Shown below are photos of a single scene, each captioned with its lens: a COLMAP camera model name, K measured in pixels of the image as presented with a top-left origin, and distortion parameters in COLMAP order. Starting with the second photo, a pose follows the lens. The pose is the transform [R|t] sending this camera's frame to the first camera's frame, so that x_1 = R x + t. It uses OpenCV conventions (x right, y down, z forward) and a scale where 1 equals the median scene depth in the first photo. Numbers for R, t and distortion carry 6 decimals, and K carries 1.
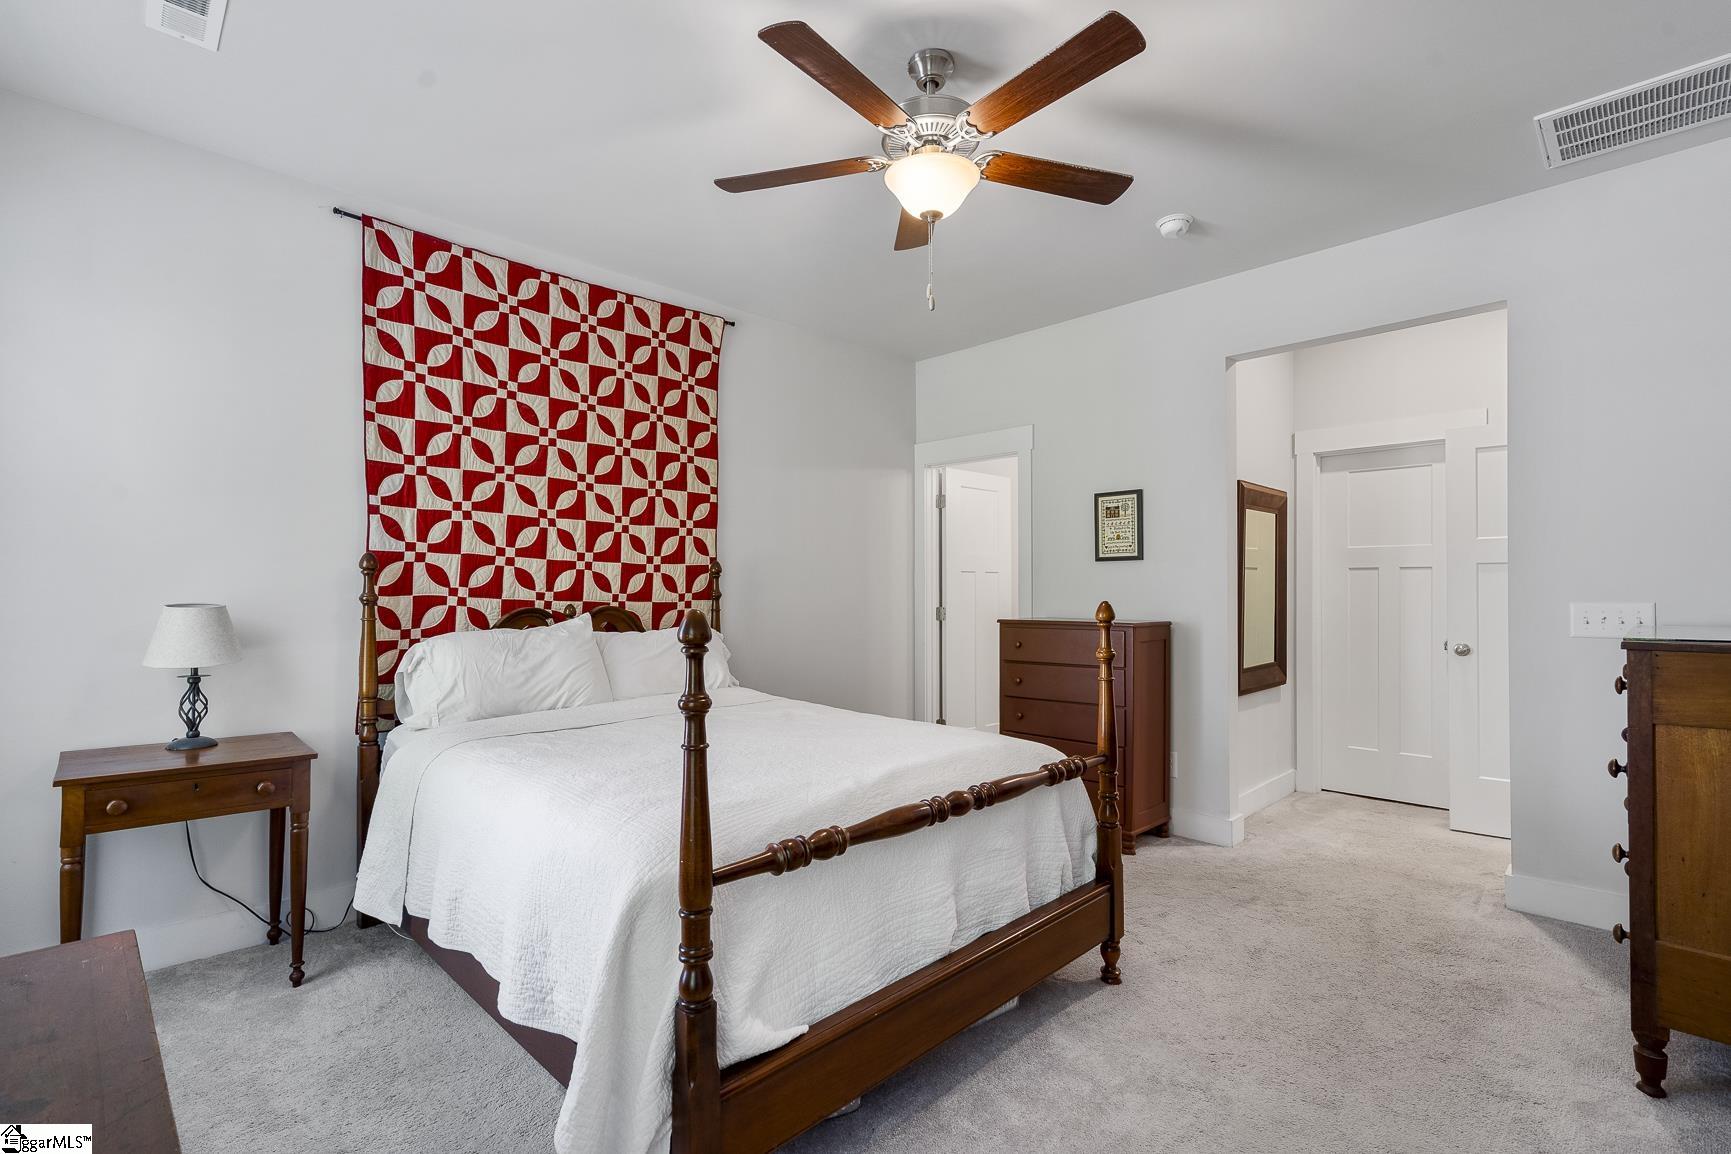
lens RADIAL K [[793.2, 0, 871.8], [0, 793.2, 582.7], [0, 0, 1]] dist [0.001901, 0.000160]
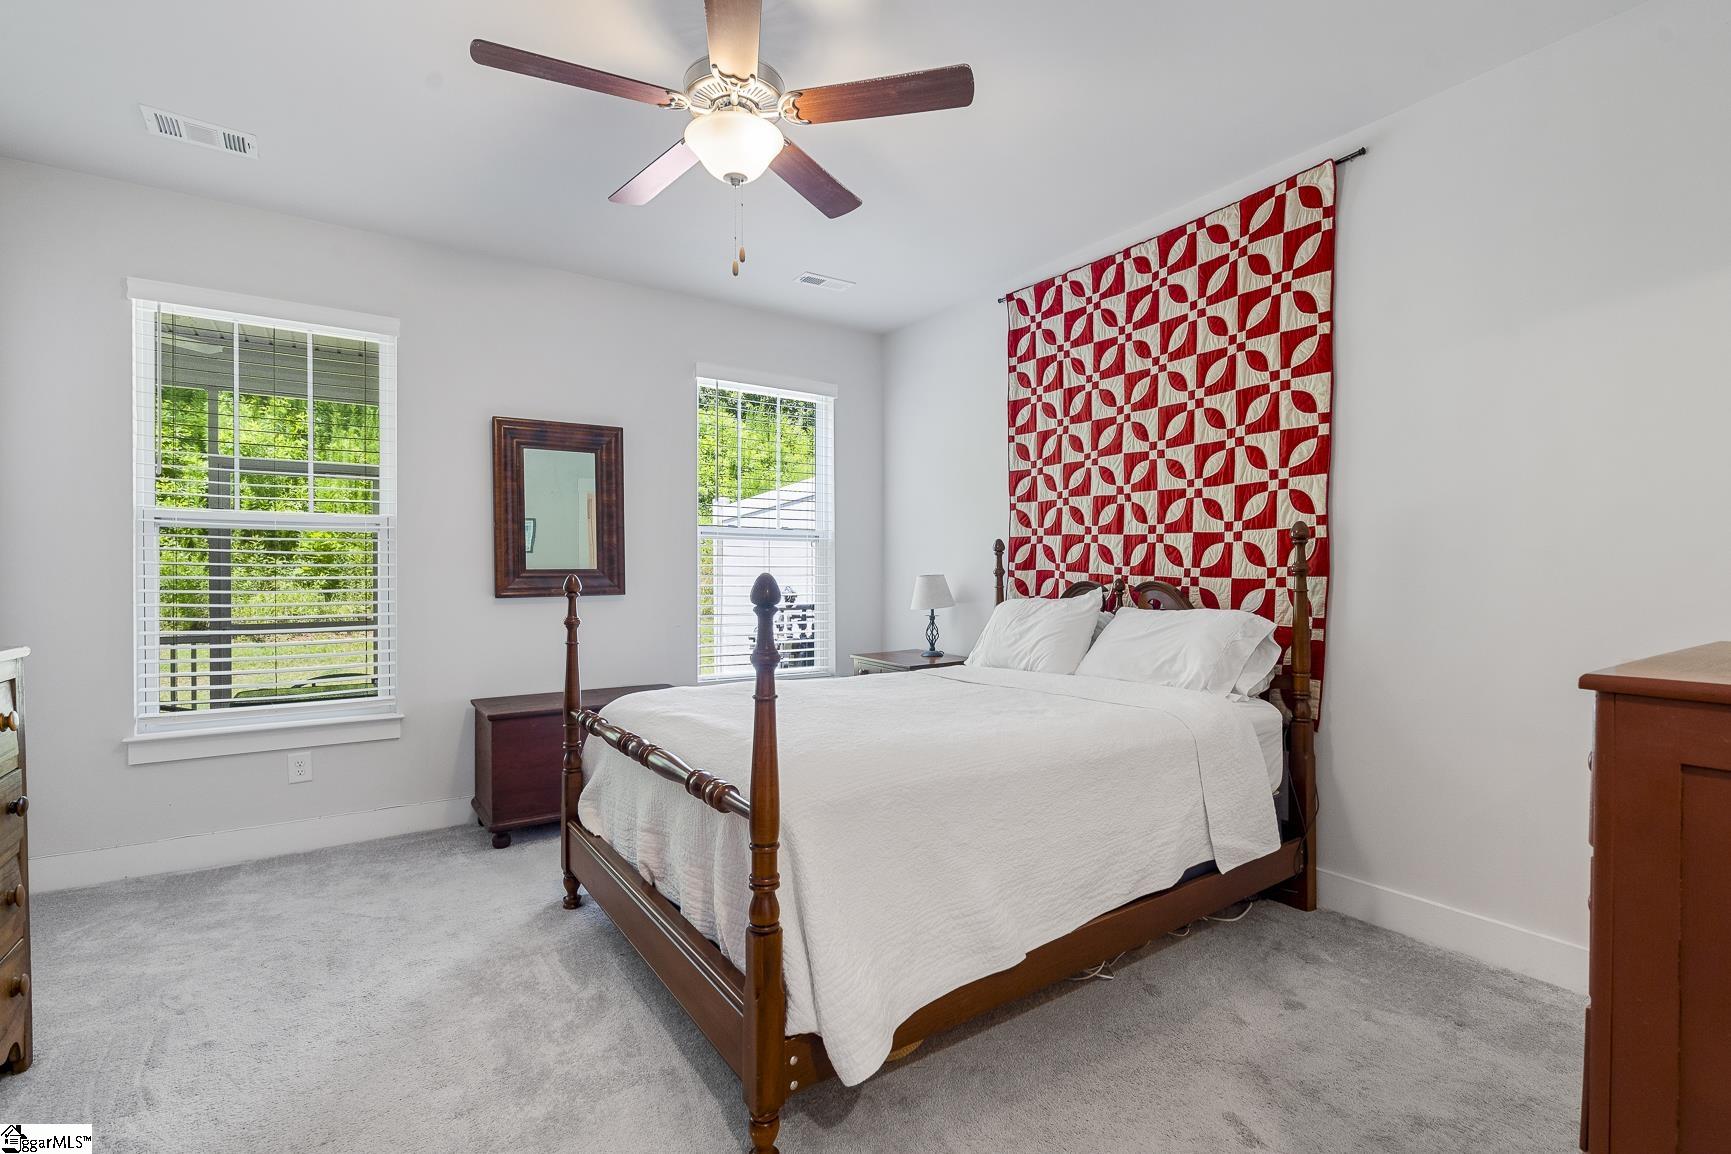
lens RADIAL K [[793.2, 0, 872.2], [0, 793.2, 578.5], [0, 0, 1]] dist [0.001901, 0.000160]
pose [[-0.187357, 0.004728, -0.982281, 0.634911], [0.008380, 0.999960, 0.003215, 0.020508], [0.982256, -0.007629, -0.187389, 0.852816]]
